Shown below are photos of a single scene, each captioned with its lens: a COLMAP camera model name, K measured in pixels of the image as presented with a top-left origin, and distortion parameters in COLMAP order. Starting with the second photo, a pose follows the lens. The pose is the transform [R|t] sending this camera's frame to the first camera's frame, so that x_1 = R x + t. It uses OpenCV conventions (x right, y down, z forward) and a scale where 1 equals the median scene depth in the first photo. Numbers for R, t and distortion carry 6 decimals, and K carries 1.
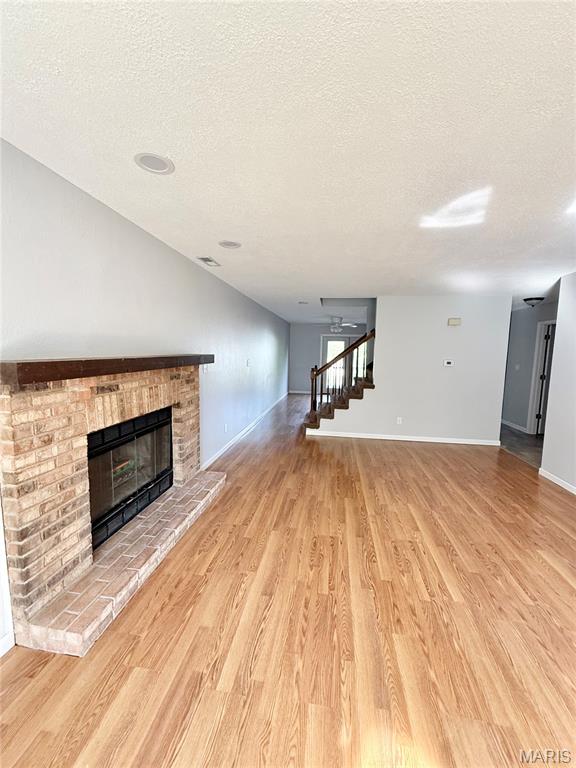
lens RADIAL K [[304.8, 0, 287.3], [0, 304.8, 384.0], [0, 0, 1]] dist [-0.000236, 0.000022]
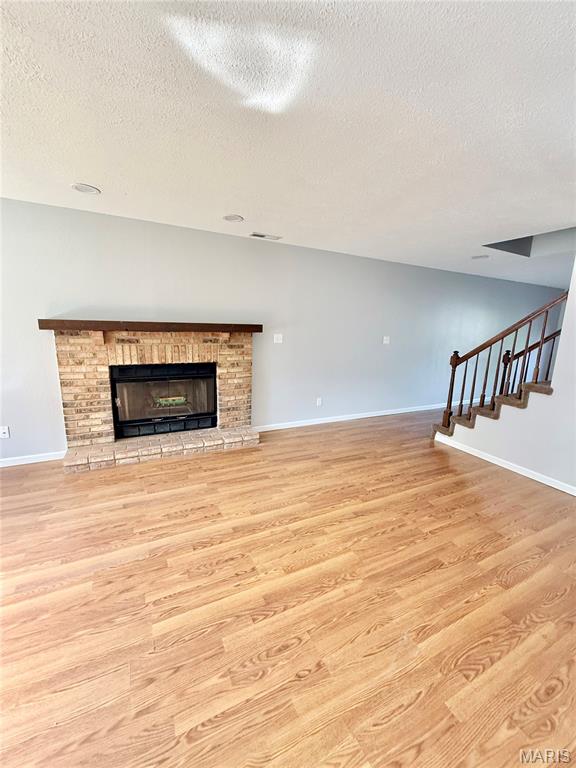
lens RADIAL K [[304.8, 0, 287.3], [0, 304.8, 384.0], [0, 0, 1]] dist [-0.000236, 0.000022]
pose [[0.573863, 0.160988, -0.802972, 1.074563], [-0.112159, 0.986699, 0.117666, -0.038464], [0.811234, 0.022537, 0.584287, 0.670285]]
